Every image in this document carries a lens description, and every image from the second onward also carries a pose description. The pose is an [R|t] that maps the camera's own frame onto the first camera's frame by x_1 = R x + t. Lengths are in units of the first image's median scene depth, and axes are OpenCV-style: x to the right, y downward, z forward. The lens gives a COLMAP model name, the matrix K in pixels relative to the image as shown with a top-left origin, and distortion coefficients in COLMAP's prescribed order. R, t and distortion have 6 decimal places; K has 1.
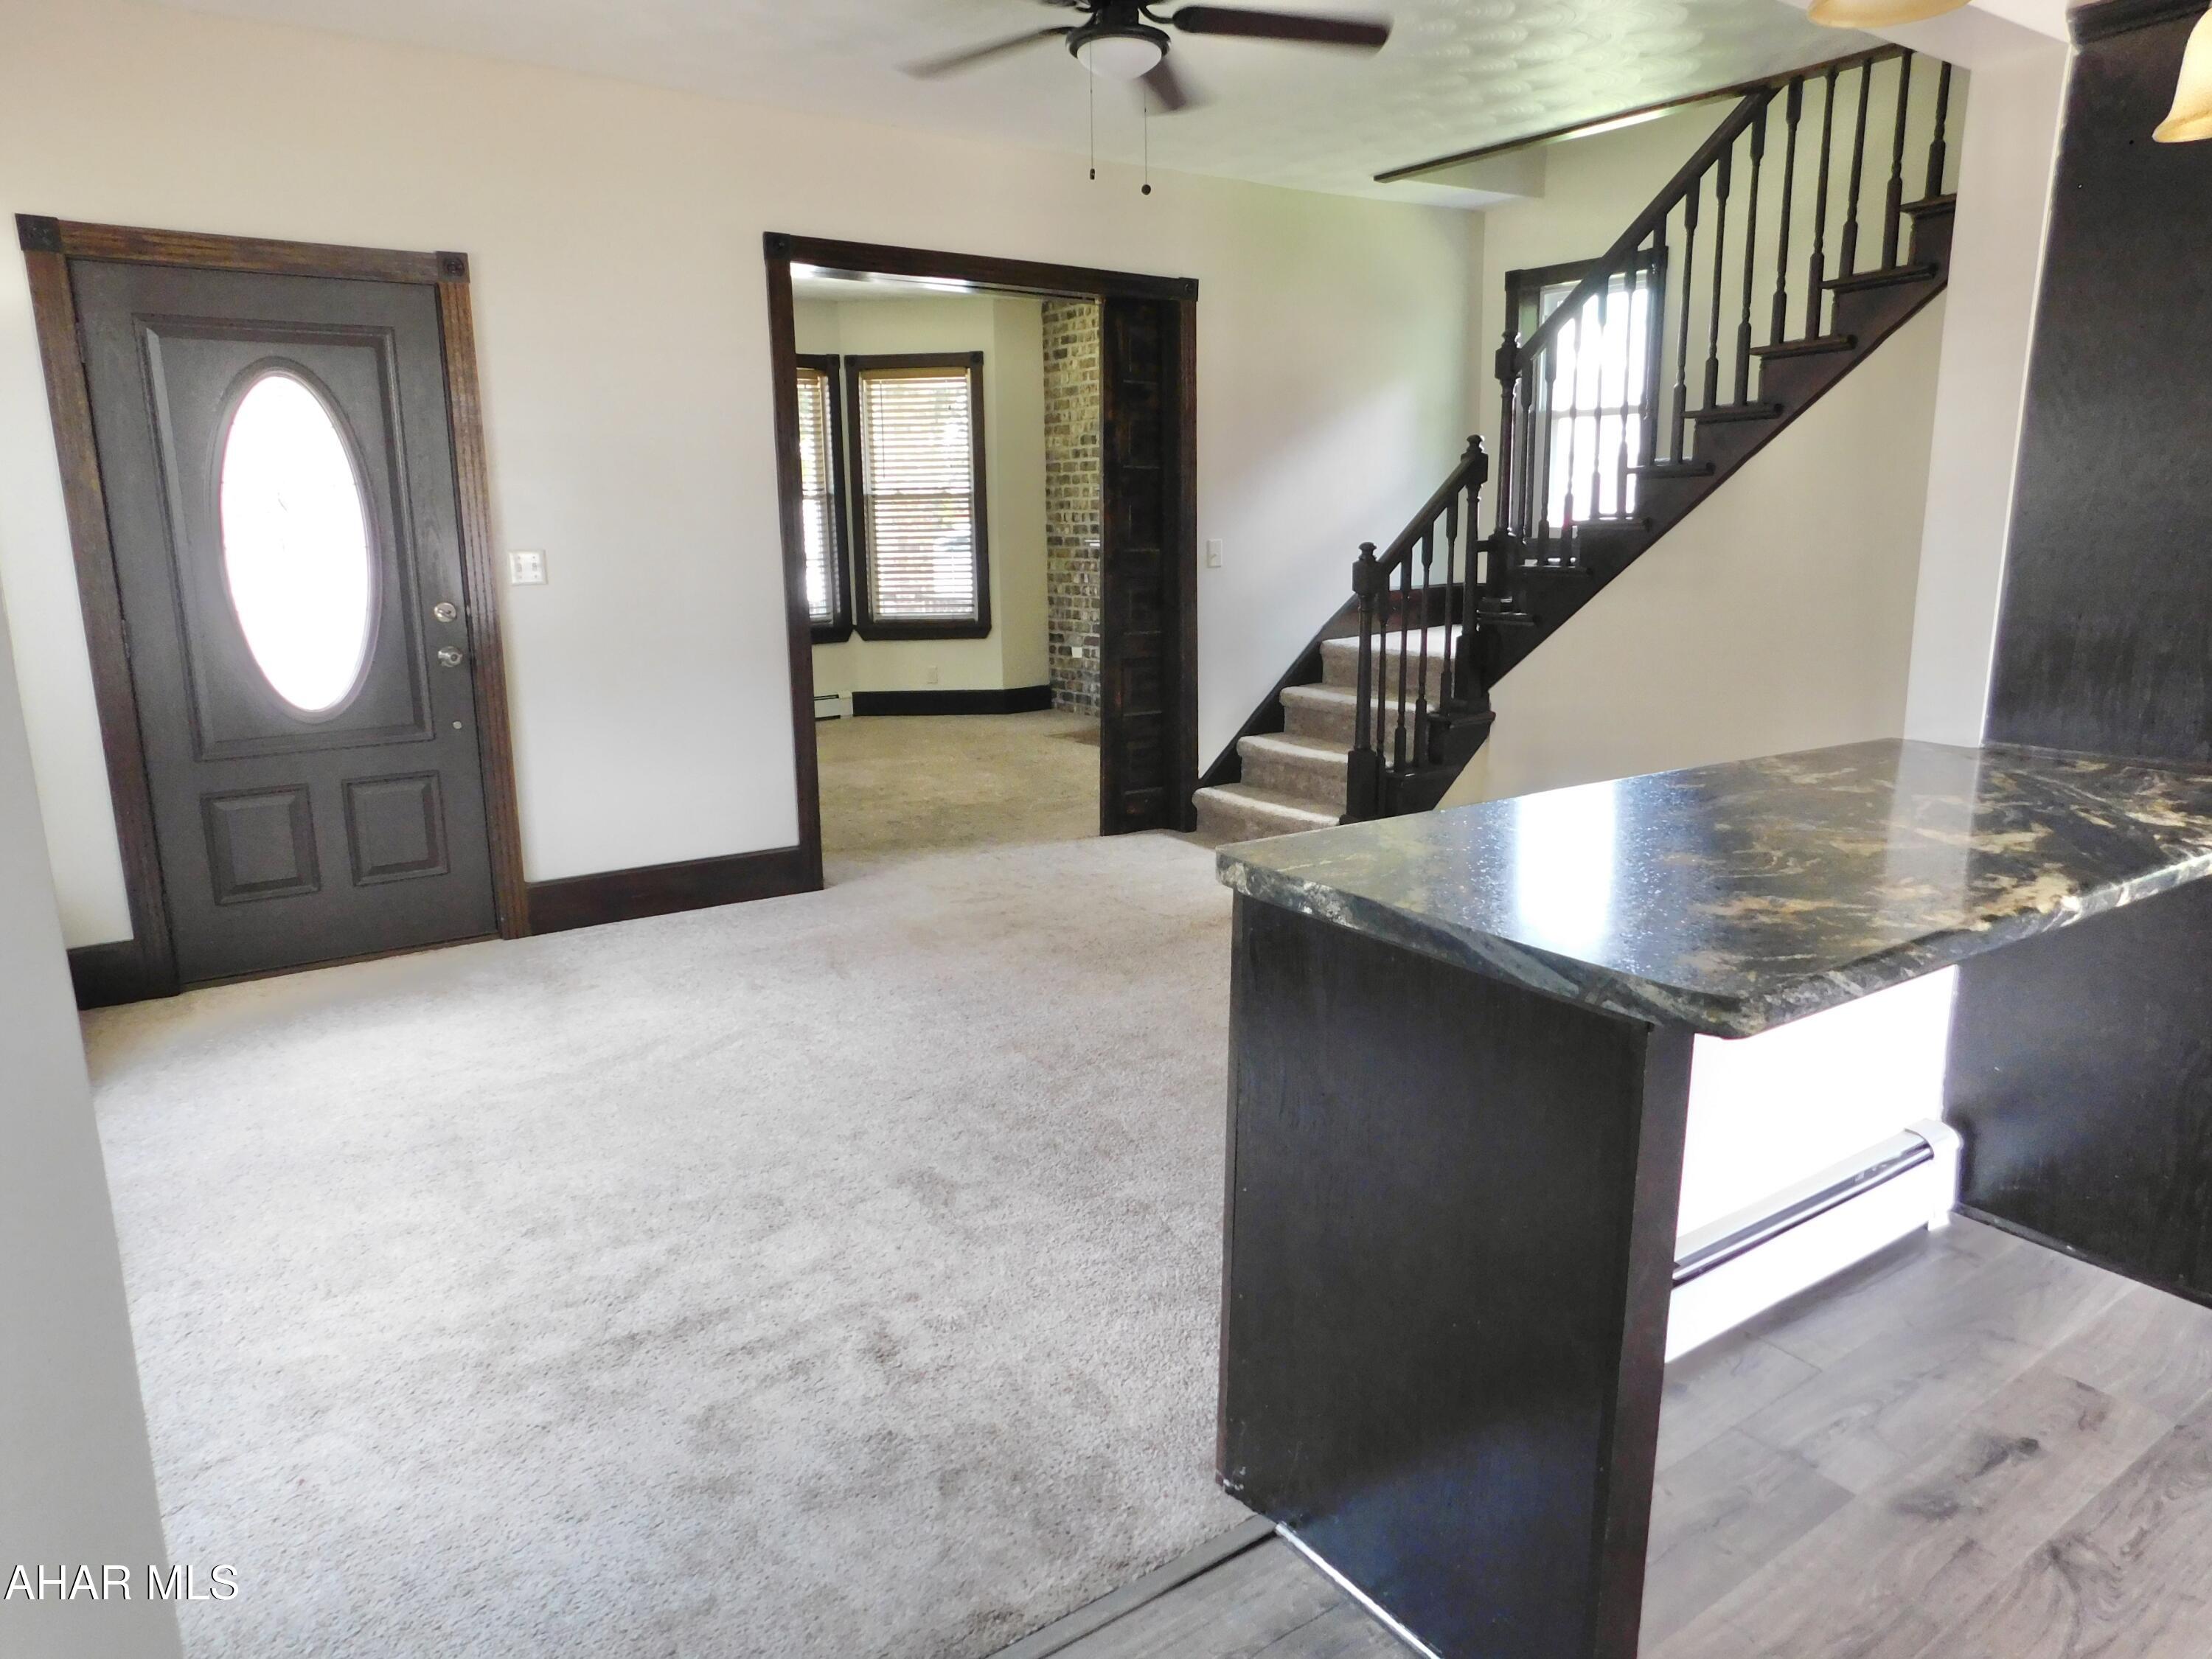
lens RADIAL K [[1460.2, 0, 1106.0], [0, 1460.2, 829.5], [0, 0, 1]] dist [-0.078561, 0.075639]
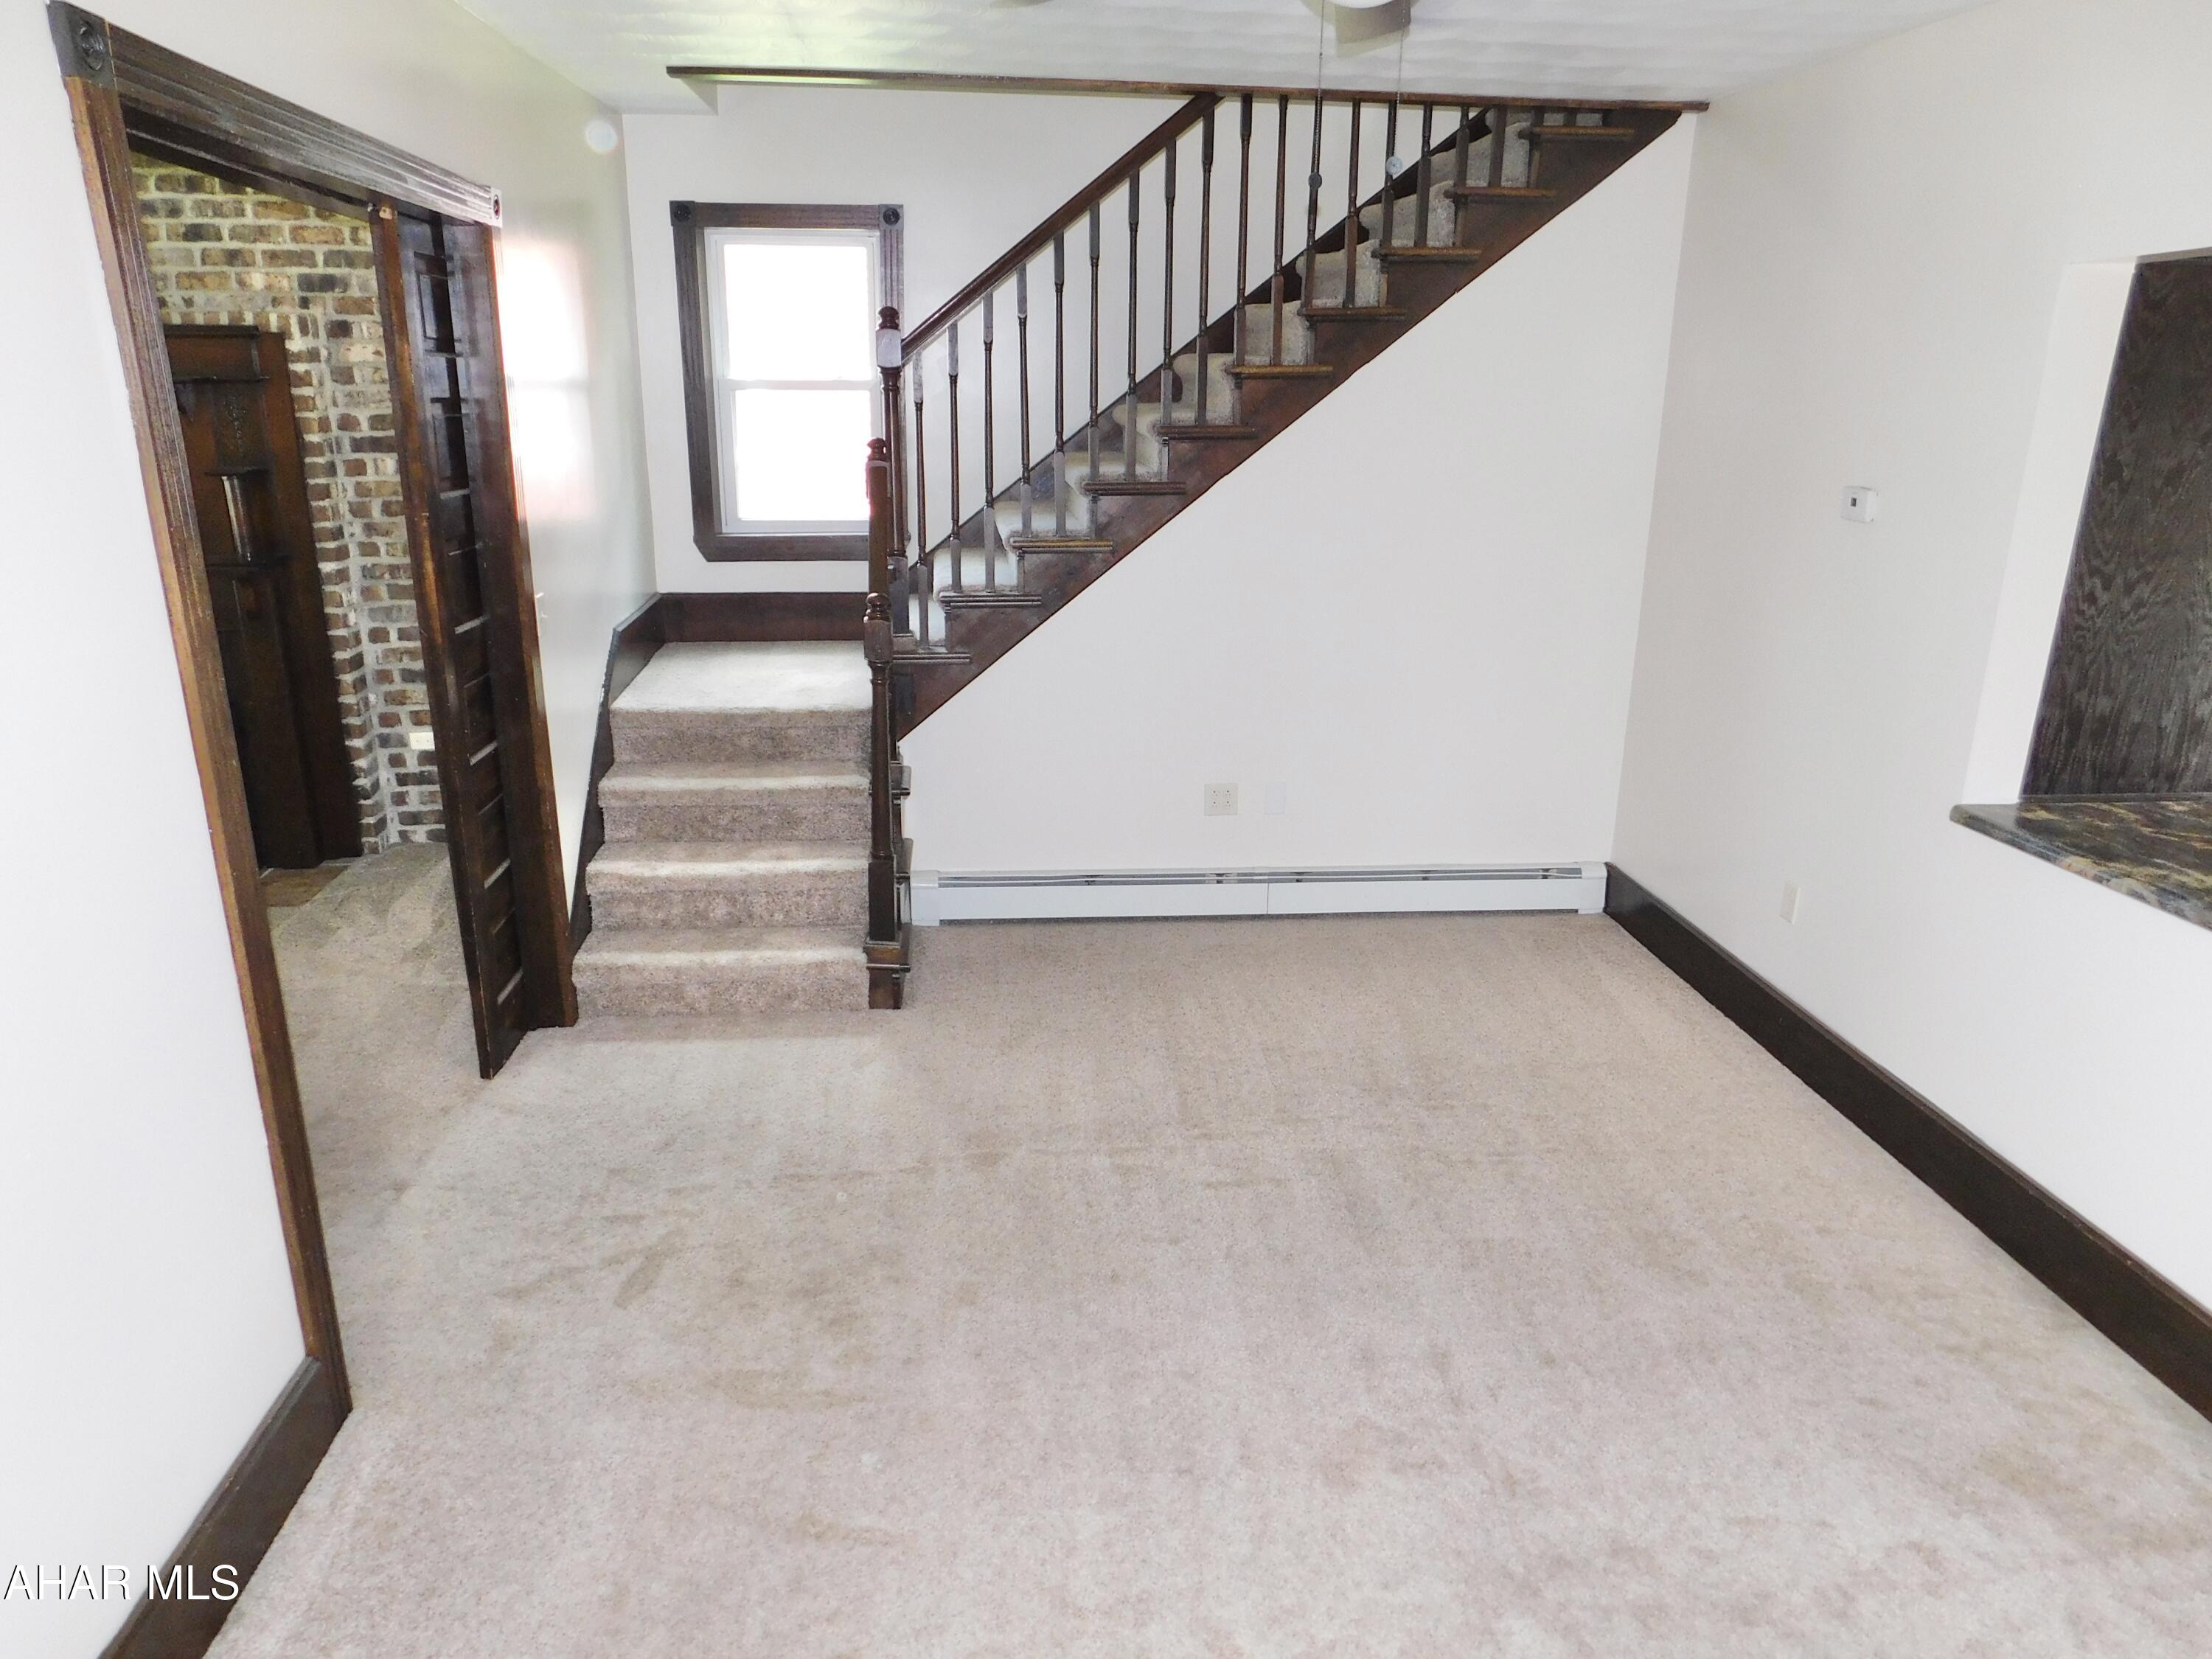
lens RADIAL K [[1460.2, 0, 1106.0], [0, 1460.2, 829.5], [0, 0, 1]] dist [-0.078561, 0.075639]
pose [[0.499259, -0.238428, 0.833002, -0.516682], [0.166153, 0.969897, 0.178027, -0.237775], [-0.850373, 0.049525, 0.523845, 0.614576]]
